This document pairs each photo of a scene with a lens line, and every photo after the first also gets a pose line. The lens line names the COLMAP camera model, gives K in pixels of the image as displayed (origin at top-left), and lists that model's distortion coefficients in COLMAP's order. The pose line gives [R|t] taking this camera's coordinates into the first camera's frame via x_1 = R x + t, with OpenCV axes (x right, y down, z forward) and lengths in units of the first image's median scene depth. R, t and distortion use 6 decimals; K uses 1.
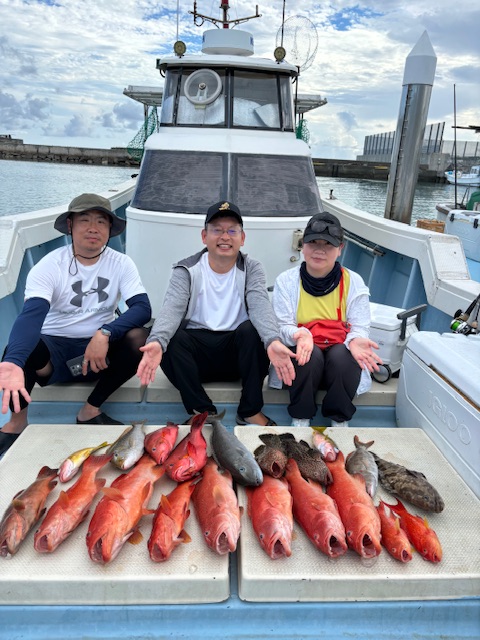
lens RADIAL K [[484.7, 0, 244.2], [0, 484.7, 324.3], [0, 0, 1]] dist [-0.011872, 0.020186]
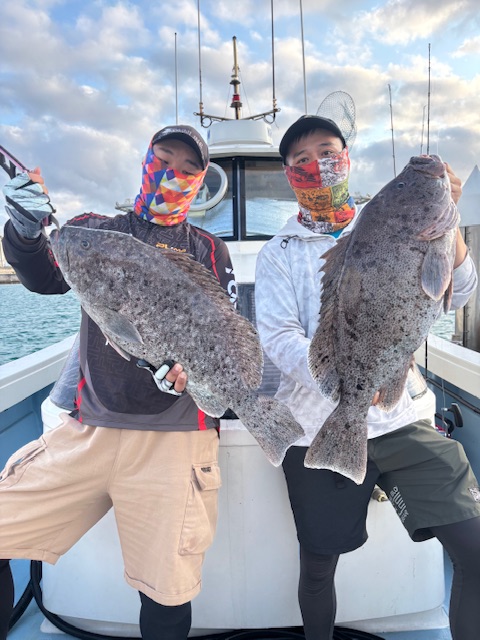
lens RADIAL K [[484.7, 0, 240.2], [0, 484.7, 318.7], [0, 0, 1]] dist [-0.011872, 0.020186]
pose [[0.995842, -0.056086, -0.071788, 0.009776], [0.039316, 0.975446, -0.216701, -0.152533], [0.082180, 0.212978, 0.973595, 0.366817]]
